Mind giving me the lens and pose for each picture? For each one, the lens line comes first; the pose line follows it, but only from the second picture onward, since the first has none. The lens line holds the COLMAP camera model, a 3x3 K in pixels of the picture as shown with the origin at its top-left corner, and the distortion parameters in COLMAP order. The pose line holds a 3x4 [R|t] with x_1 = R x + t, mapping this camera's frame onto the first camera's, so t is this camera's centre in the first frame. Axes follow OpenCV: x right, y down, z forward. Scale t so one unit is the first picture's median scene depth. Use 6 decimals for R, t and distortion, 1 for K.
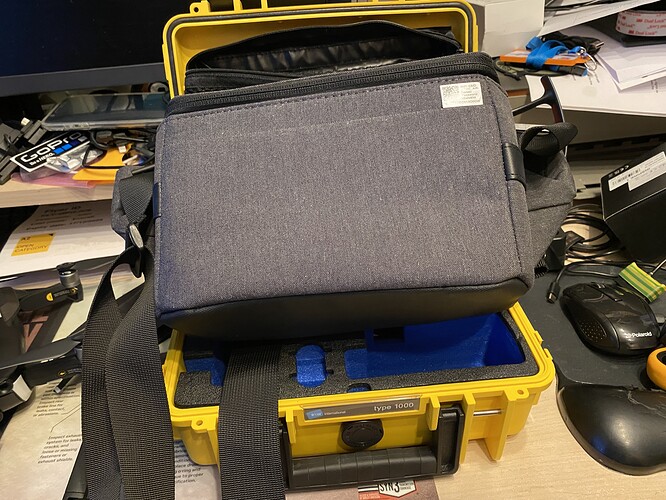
lens RADIAL K [[508.8, 0, 326.4], [0, 508.8, 244.9], [0, 0, 1]] dist [-0.001542, -0.002006]
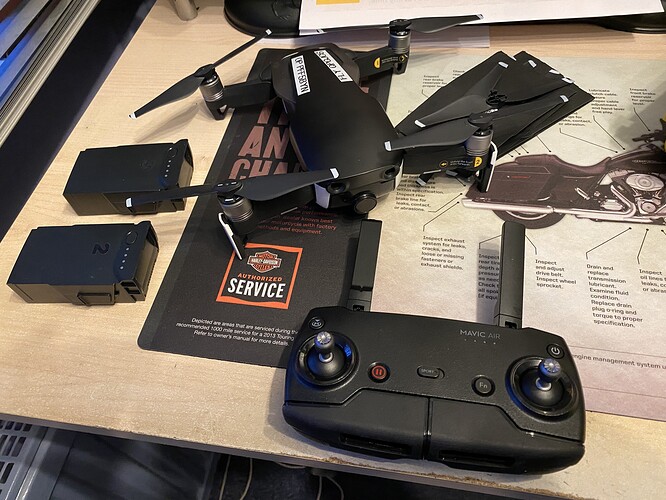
lens RADIAL K [[508.8, 0, 326.4], [0, 508.8, 244.9], [0, 0, 1]] dist [-0.001542, -0.002006]
pose [[0.970078, 0.181067, -0.161751, -0.433305], [-0.108265, 0.918903, 0.379337, 0.069452], [0.217319, -0.350474, 0.911011, 0.152085]]
